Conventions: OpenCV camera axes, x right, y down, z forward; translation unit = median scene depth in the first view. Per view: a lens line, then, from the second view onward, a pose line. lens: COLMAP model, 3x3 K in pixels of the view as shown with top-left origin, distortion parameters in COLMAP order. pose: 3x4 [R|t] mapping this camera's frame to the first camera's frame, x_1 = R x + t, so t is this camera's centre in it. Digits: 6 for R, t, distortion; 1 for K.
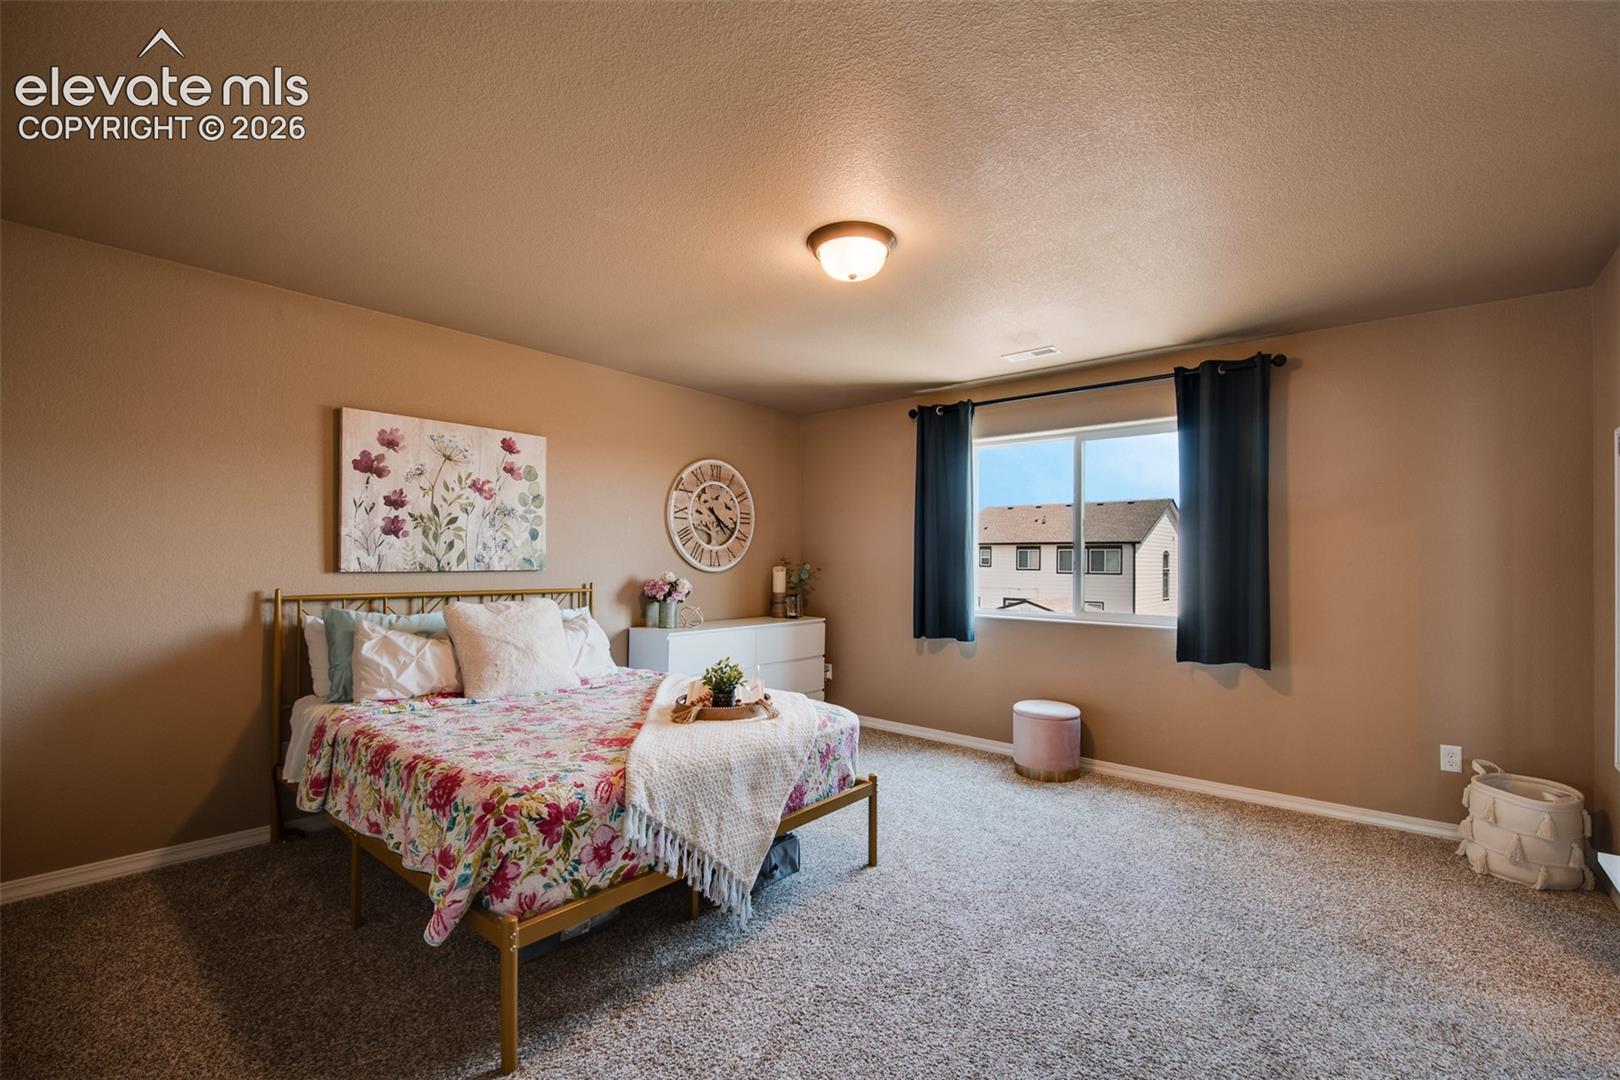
lens RADIAL K [[681.3, 0, 804.8], [0, 681.3, 555.6], [0, 0, 1]] dist [0.000876, -0.007457]
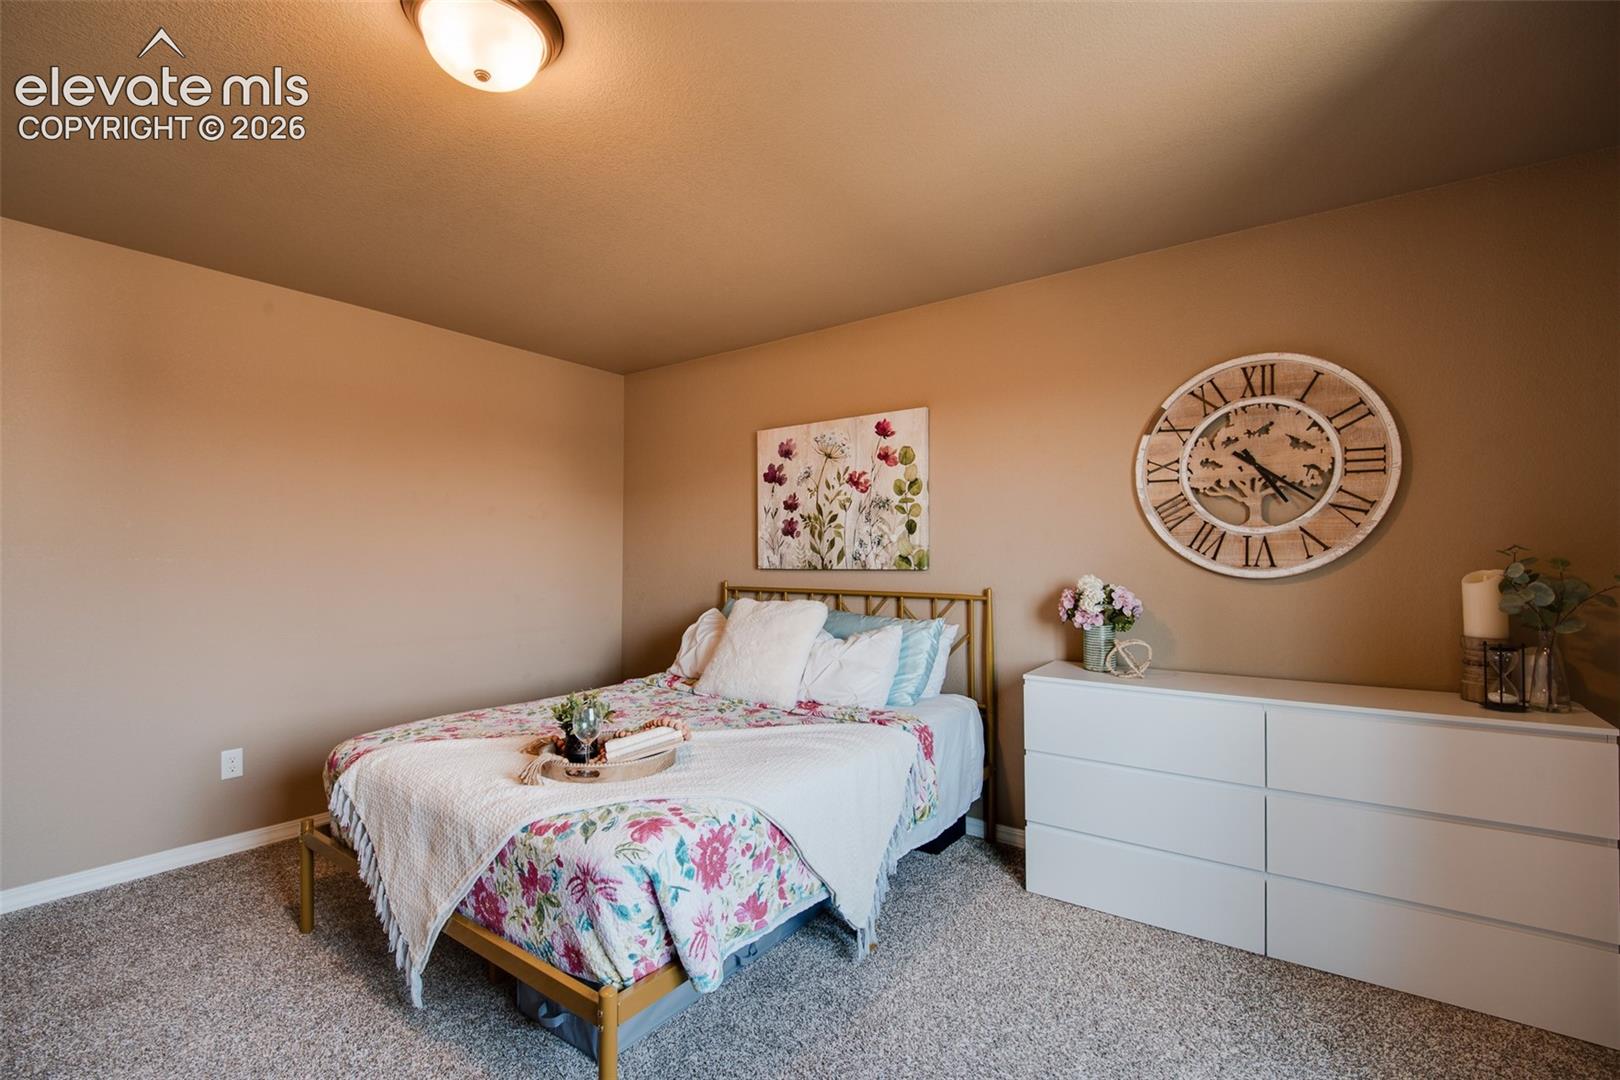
lens RADIAL K [[681.3, 0, 804.8], [0, 681.3, 555.6], [0, 0, 1]] dist [0.000876, -0.007457]
pose [[0.083781, -0.018106, -0.996320, 0.452407], [0.003444, 0.999834, -0.017881, 0.019926], [0.996478, -0.001933, 0.083830, 0.849609]]
